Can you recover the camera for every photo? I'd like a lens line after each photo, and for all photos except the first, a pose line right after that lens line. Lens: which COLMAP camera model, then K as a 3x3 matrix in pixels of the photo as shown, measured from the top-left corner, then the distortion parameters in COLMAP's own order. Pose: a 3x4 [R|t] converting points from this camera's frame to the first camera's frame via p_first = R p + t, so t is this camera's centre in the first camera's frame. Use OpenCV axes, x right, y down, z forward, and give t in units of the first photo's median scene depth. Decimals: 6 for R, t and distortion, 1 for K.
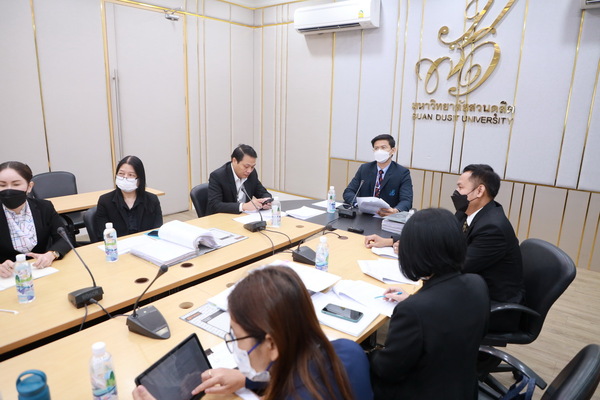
lens RADIAL K [[429.6, 0, 298.7], [0, 429.6, 201.7], [0, 0, 1]] dist [-0.003143, 0.003531]
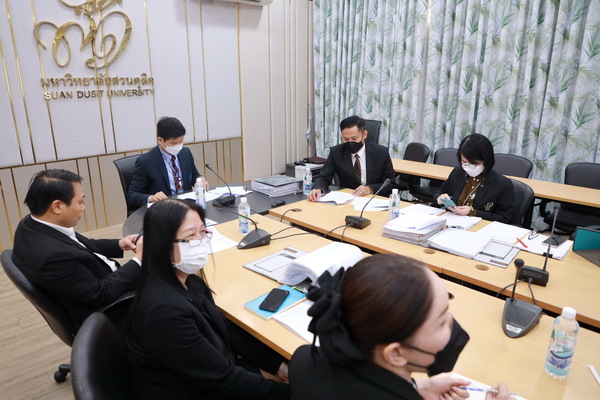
lens RADIAL K [[429.6, 0, 299.4], [0, 429.6, 198.3], [0, 0, 1]] dist [-0.003143, 0.003531]
pose [[0.123158, -0.303405, 0.944869, -0.514633], [0.244349, 0.932076, 0.267448, -0.130705], [-0.961834, 0.197940, 0.188930, 0.476797]]
